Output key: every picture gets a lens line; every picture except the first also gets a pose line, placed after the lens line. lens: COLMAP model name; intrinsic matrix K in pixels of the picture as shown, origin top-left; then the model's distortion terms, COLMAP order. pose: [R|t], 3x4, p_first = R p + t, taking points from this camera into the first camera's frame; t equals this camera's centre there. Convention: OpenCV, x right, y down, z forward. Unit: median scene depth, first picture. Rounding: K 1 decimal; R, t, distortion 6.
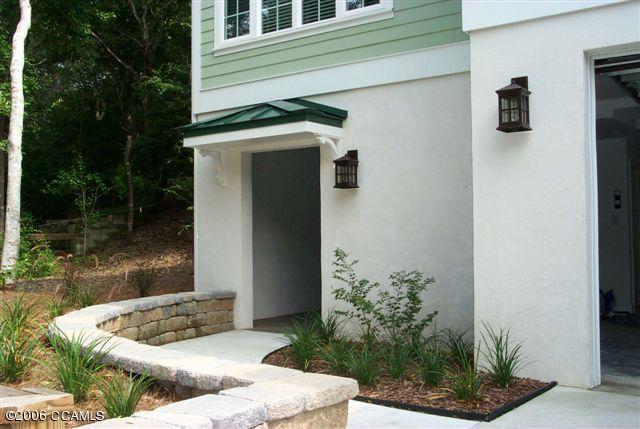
lens RADIAL K [[697.0, 0, 319.5], [0, 697.0, 215.4], [0, 0, 1]] dist [-0.060805, 0.000000]
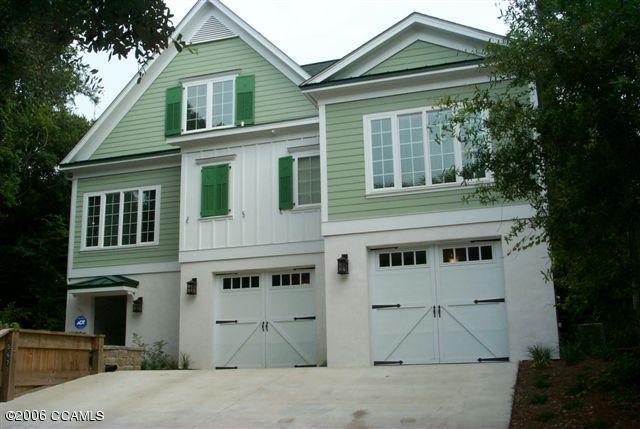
lens RADIAL K [[697.0, 0, 319.0], [0, 697.0, 215.5], [0, 0, 1]] dist [-0.060805, 0.000000]
pose [[0.949803, 0.062843, 0.306472, -0.129210], [-0.001256, 0.980375, -0.197137, 0.113182], [-0.312847, 0.186856, 0.931242, -1.626542]]
